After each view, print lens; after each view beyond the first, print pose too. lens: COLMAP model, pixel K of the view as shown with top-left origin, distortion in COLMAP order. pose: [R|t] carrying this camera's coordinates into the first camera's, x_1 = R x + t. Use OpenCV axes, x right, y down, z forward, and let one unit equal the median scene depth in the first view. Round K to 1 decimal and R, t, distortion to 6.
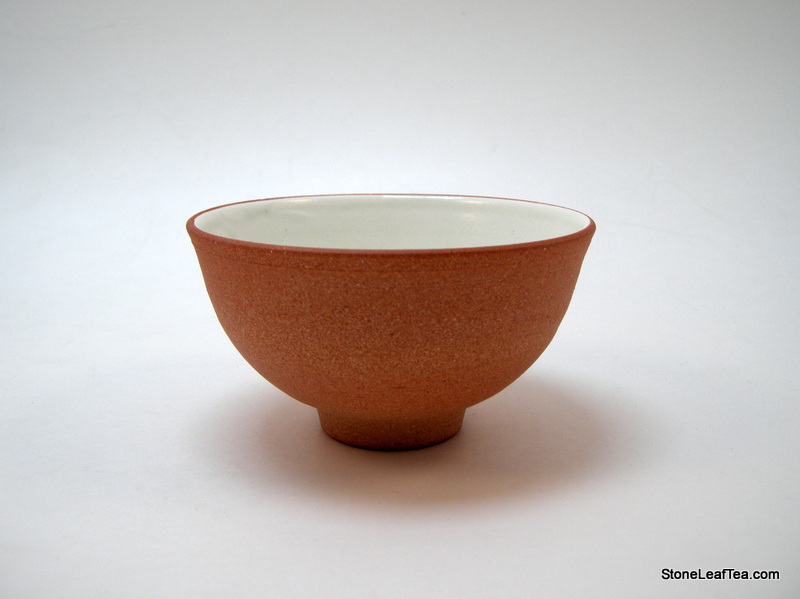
lens RADIAL K [[898.9, 0, 400.6], [0, 898.9, 299.6], [0, 0, 1]] dist [-0.105205, 0.000000]
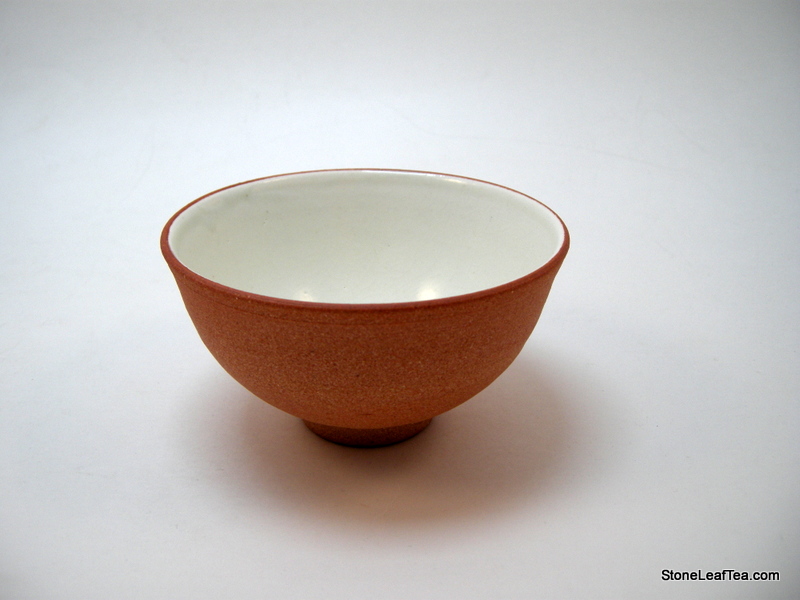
lens RADIAL K [[810.1, 0, 385.4], [0, 810.1, 294.0], [0, 0, 1]] dist [-0.098245, 0.000000]
pose [[0.999387, 0.014005, -0.032092, 0.049621], [-0.007079, 0.978416, 0.206525, -0.239065], [0.034292, -0.206171, 0.977915, 0.121126]]
